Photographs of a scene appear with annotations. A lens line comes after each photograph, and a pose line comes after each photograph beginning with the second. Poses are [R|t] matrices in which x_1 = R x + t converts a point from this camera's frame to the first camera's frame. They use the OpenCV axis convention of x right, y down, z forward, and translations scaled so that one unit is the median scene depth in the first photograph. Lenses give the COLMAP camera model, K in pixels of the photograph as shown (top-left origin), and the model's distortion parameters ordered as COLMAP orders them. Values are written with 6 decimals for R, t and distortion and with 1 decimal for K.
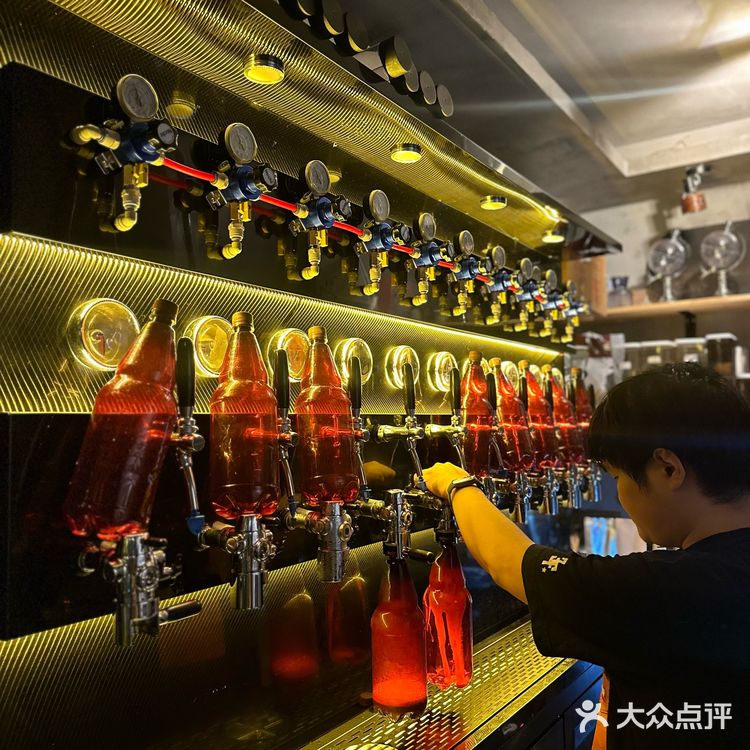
lens RADIAL K [[706.7, 0, 375.0], [0, 706.7, 375.0], [0, 0, 1]] dist [0.175199, -0.418333]
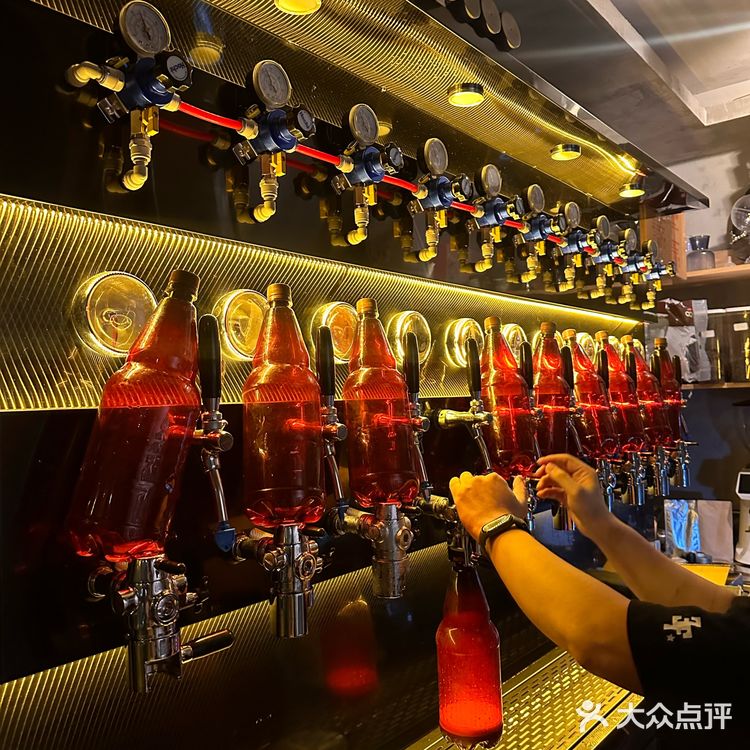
lens RADIAL K [[706.7, 0, 375.0], [0, 706.7, 375.0], [0, 0, 1]] dist [0.175199, -0.418333]
pose [[0.996644, -0.019476, -0.079509, -0.004037], [0.022312, 0.999141, 0.034931, -0.005532], [0.078760, -0.036588, 0.996222, 0.135589]]
